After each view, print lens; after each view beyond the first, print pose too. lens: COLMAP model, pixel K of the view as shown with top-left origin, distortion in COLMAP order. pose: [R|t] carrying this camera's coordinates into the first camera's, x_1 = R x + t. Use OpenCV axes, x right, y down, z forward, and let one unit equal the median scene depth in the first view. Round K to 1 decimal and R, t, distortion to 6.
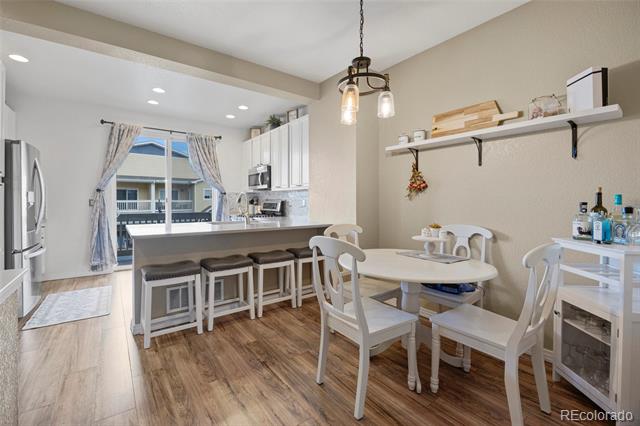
lens RADIAL K [[274.4, 0, 312.4], [0, 274.4, 202.2], [0, 0, 1]] dist [-0.011859, 0.000577]
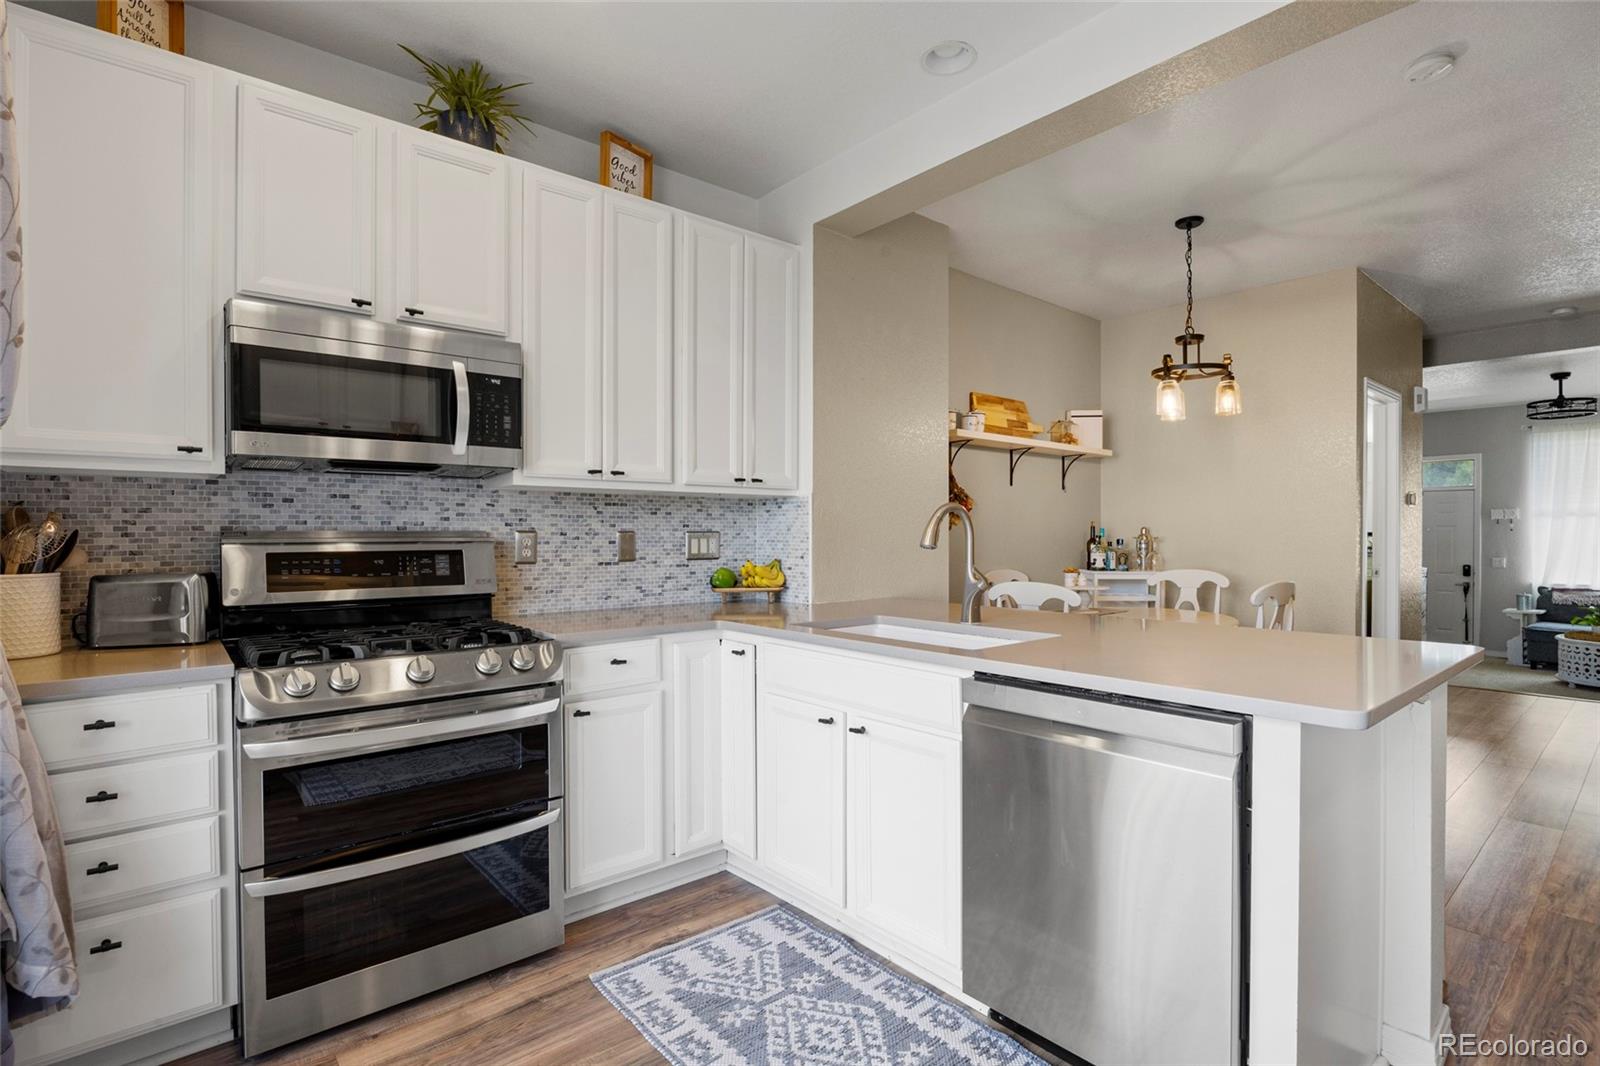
lens RADIAL K [[777.1, 0, 803.0], [0, 777.1, 537.7], [0, 0, 1]] dist [-0.002505, -0.001016]
pose [[-0.071863, -0.008462, 0.997379, -1.083628], [0.006566, 0.999938, 0.008956, -0.014130], [-0.997393, 0.007192, -0.071803, 1.321873]]
